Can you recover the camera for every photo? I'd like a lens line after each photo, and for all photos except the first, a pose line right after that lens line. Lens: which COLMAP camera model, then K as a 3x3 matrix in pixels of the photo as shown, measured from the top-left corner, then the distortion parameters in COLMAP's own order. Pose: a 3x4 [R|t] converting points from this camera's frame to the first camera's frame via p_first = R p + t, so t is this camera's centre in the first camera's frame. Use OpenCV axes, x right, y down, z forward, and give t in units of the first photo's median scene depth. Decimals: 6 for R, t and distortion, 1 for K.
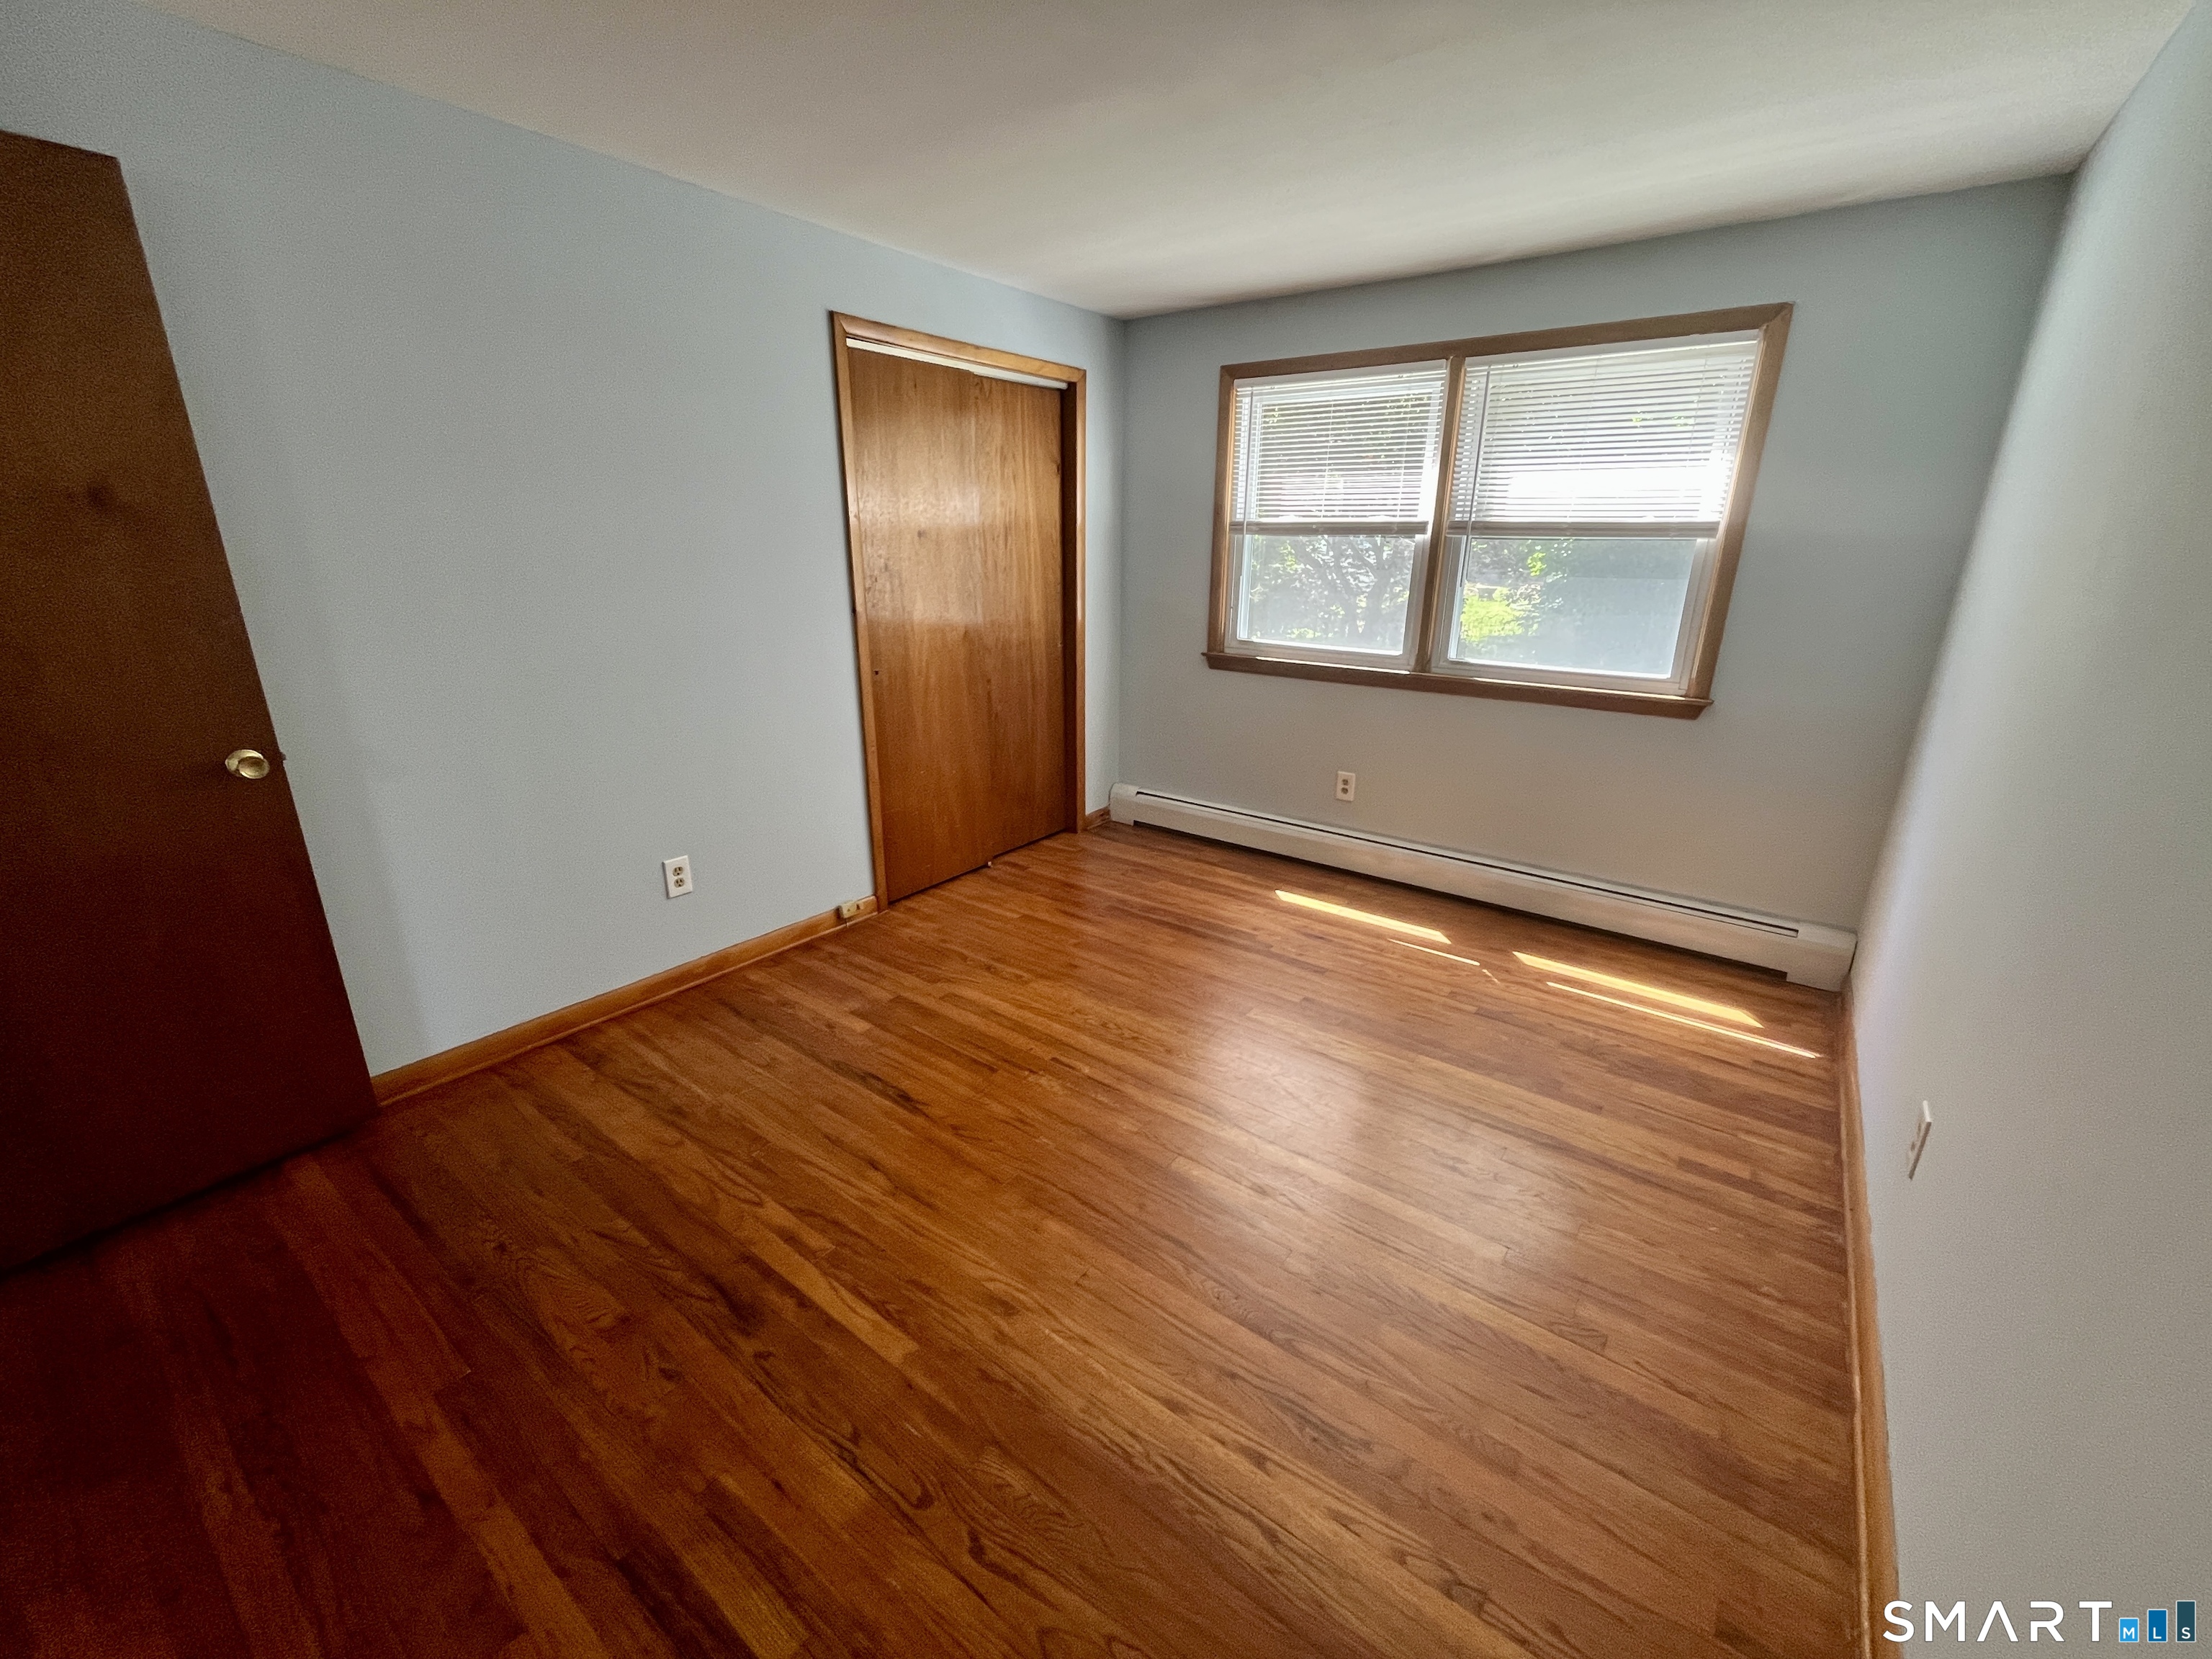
lens RADIAL K [[896.5, 0, 1110.8], [0, 896.5, 825.9], [0, 0, 1]] dist [0.000080, -0.000111]
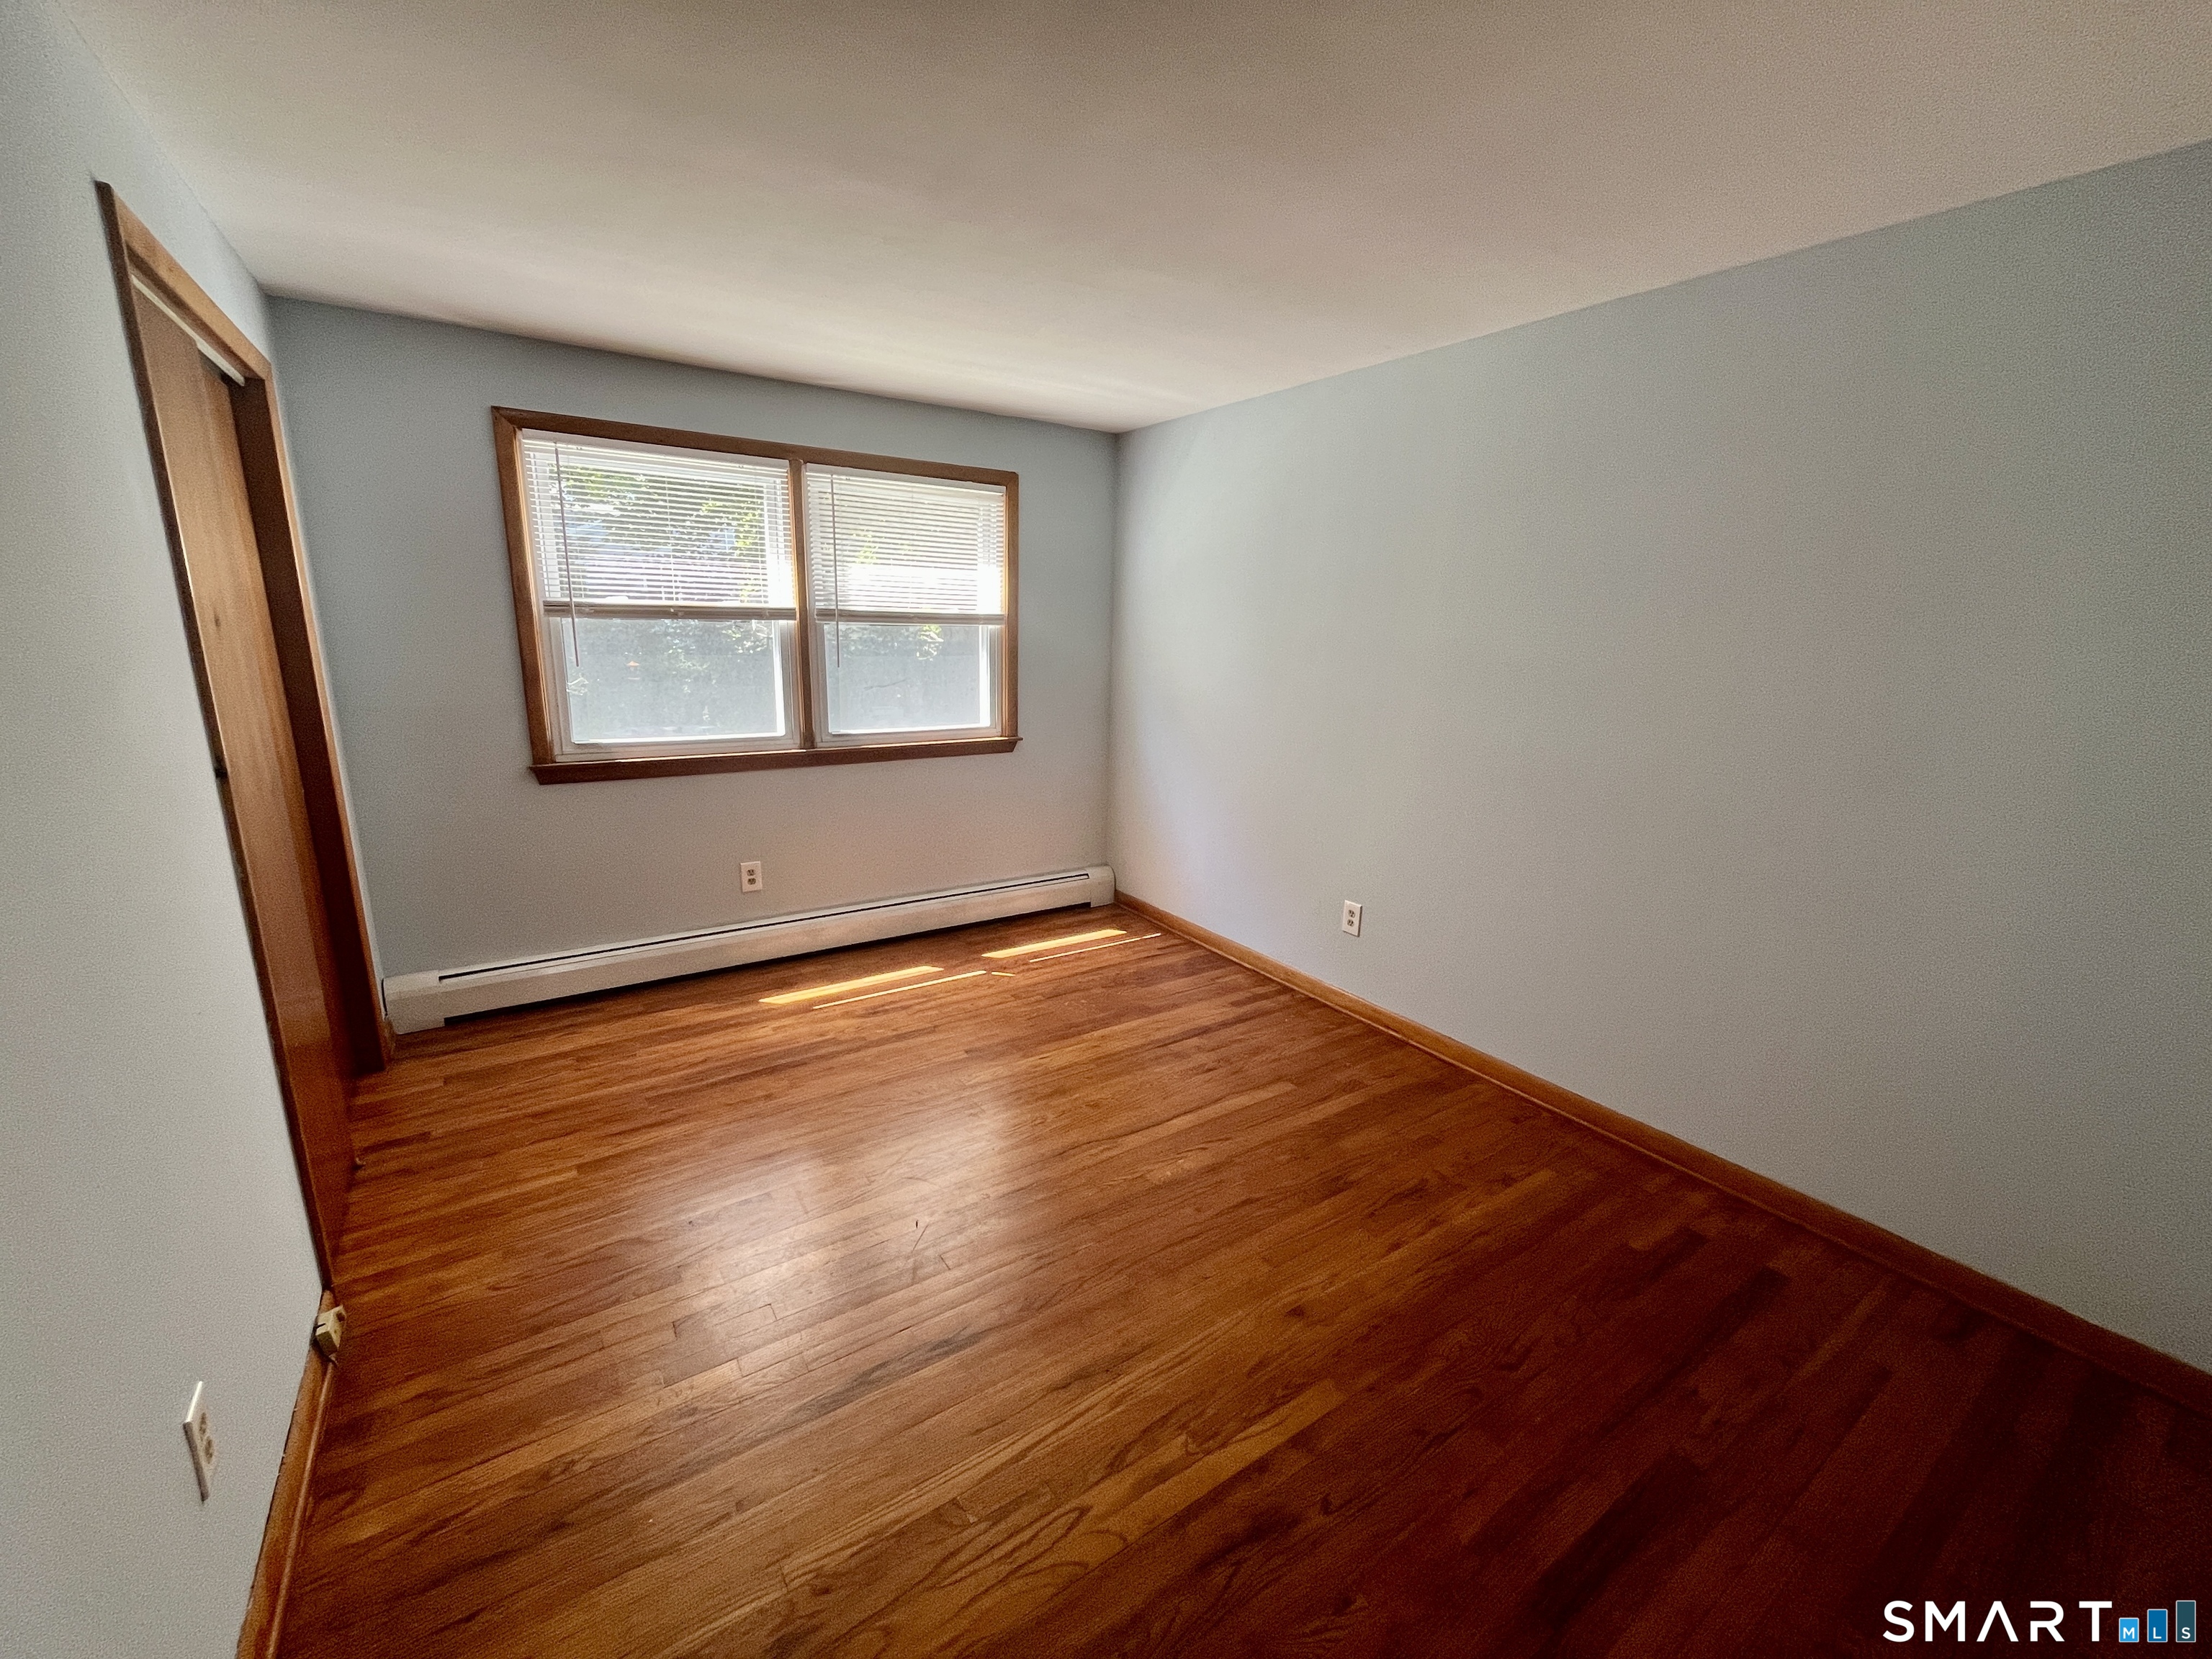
lens RADIAL K [[896.5, 0, 1110.8], [0, 896.5, 825.9], [0, 0, 1]] dist [0.000080, -0.000111]
pose [[0.327321, -0.213816, 0.920404, -0.565189], [0.271055, 0.954372, 0.125312, -0.131133], [-0.905202, 0.208463, 0.370342, 0.338498]]
